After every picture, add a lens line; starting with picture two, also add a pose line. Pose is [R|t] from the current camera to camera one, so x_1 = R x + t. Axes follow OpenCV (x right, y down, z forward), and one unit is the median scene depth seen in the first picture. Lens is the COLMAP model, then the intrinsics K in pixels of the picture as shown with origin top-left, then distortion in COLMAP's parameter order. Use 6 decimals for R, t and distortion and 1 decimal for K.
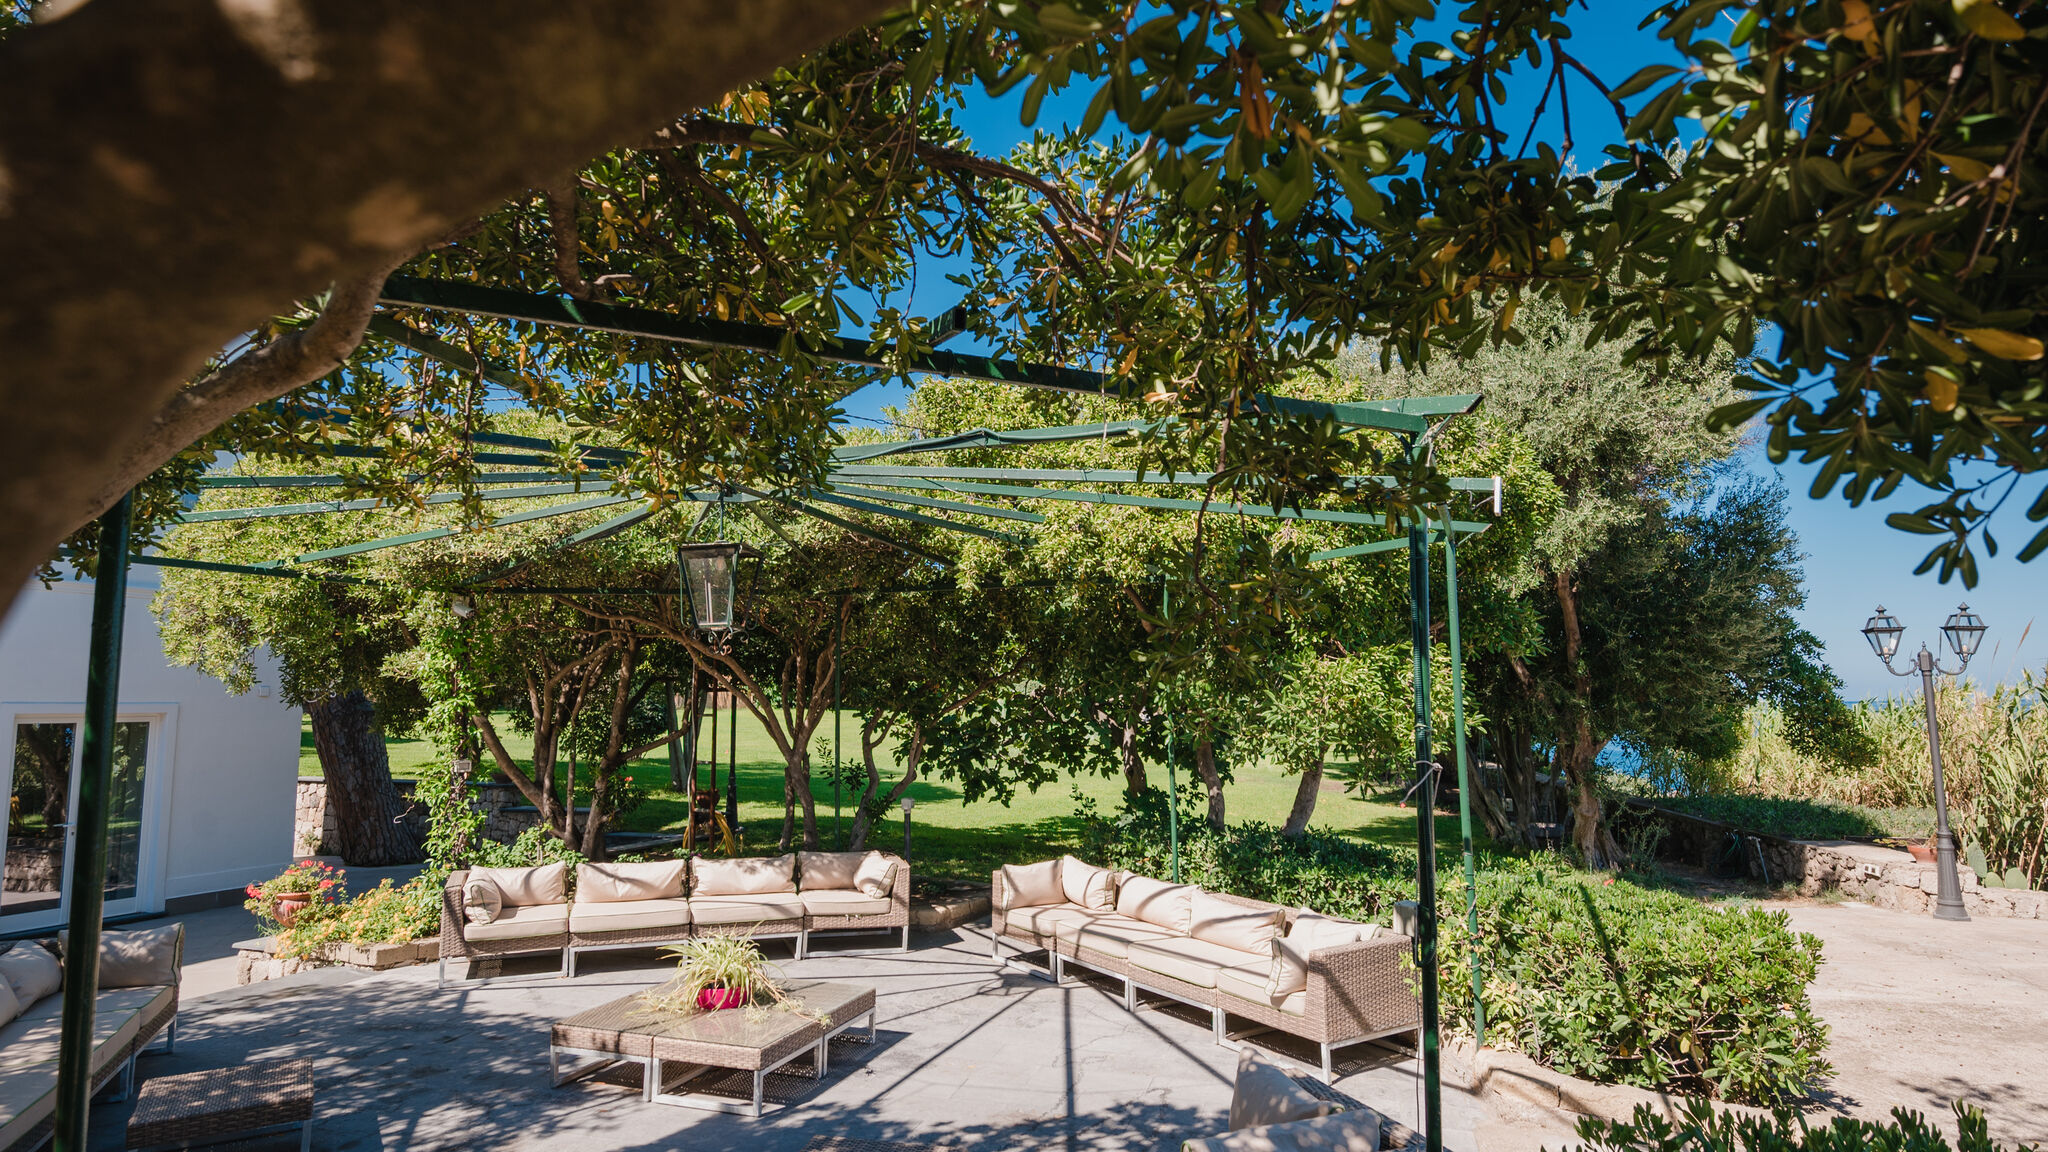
lens RADIAL K [[1128.0, 0, 1024.0], [0, 1128.0, 576.0], [0, 0, 1]] dist [-0.000657, 0.000839]
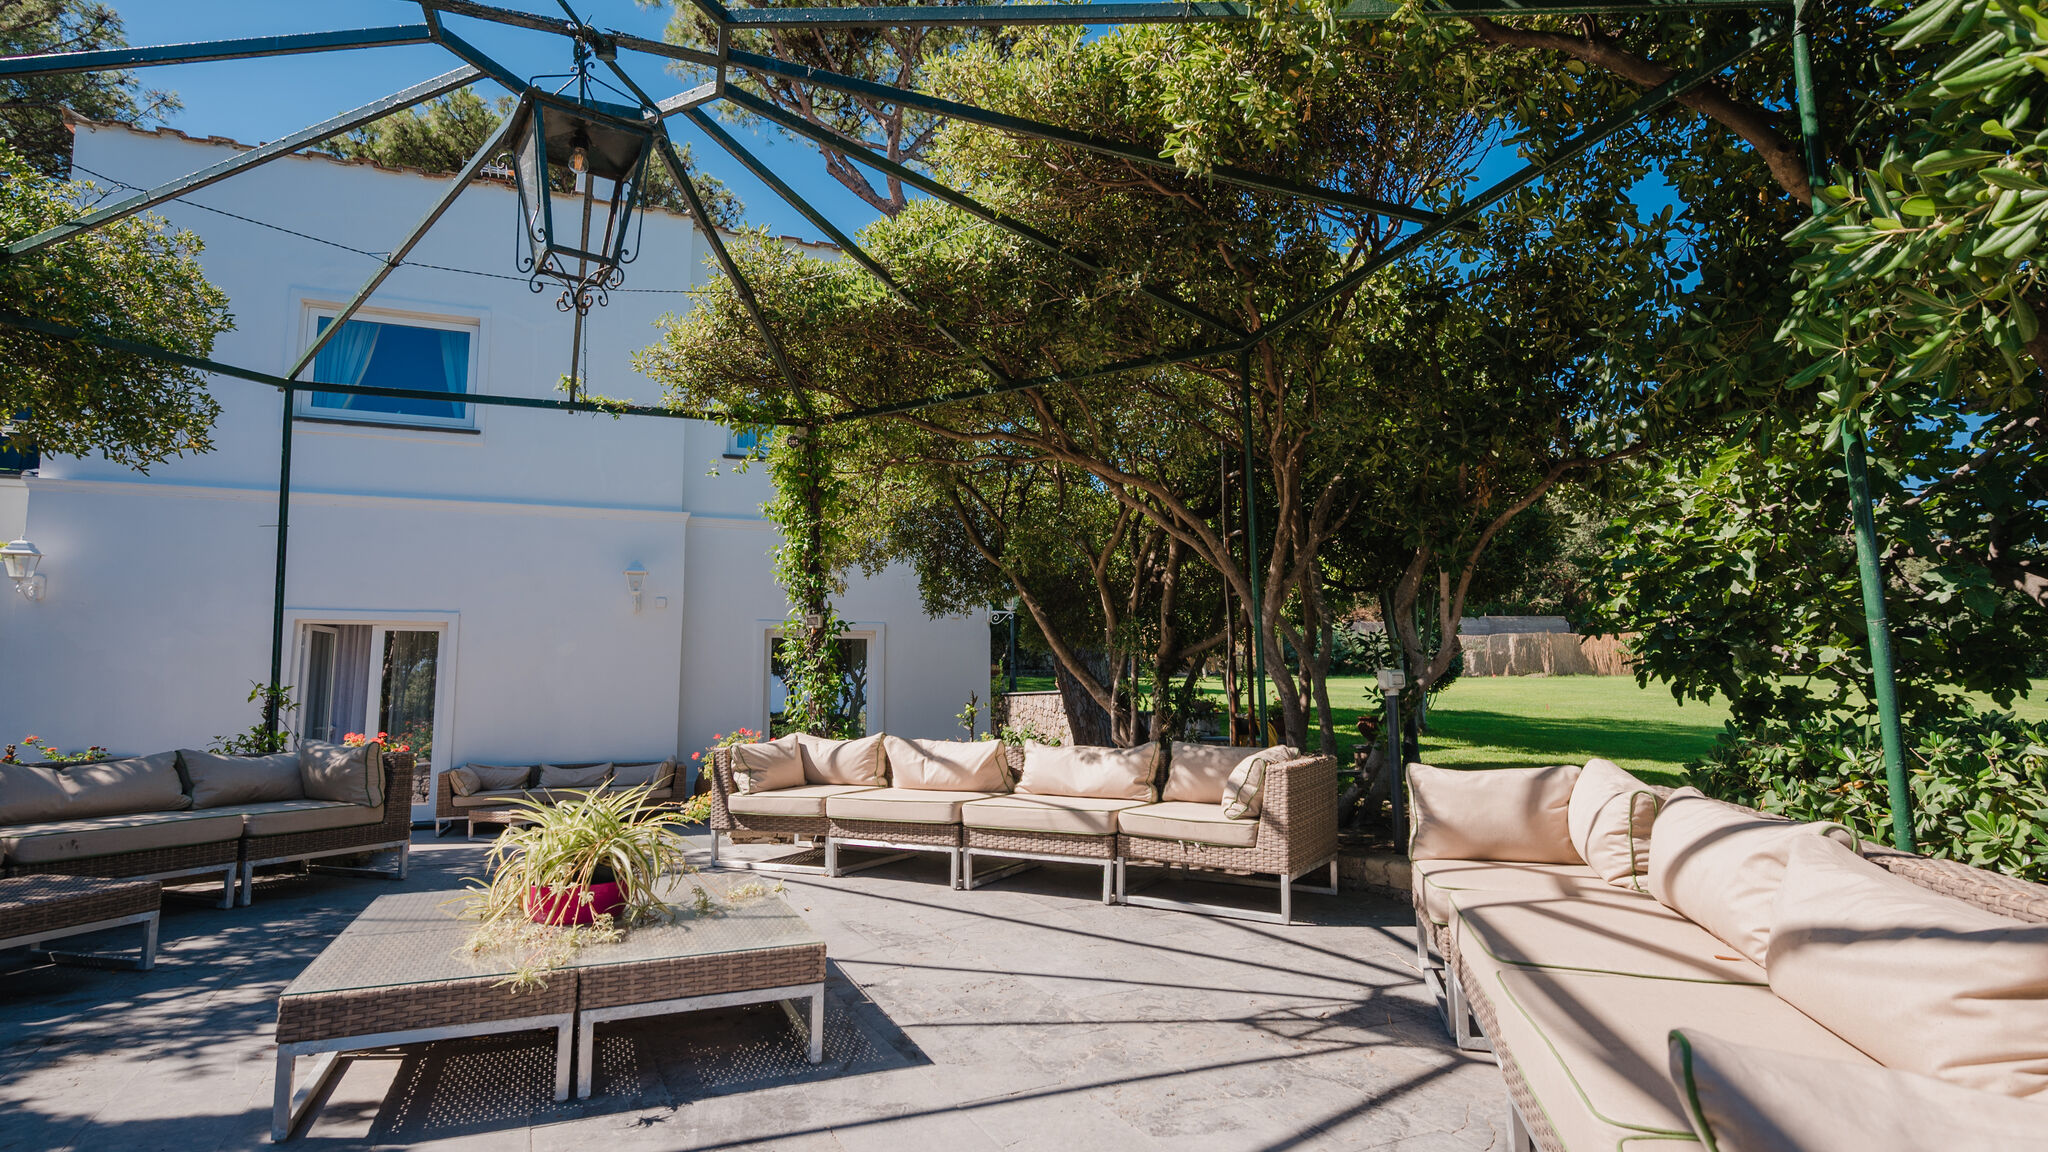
lens RADIAL K [[1035.1, 0, 1024.0], [0, 1035.1, 576.0], [0, 0, 1]] dist [0.000301, -0.000025]
pose [[0.670475, -0.088080, -0.736685, 0.208301], [0.084705, 0.995523, -0.041935, 0.195188], [0.737081, -0.034284, 0.674935, 0.633070]]
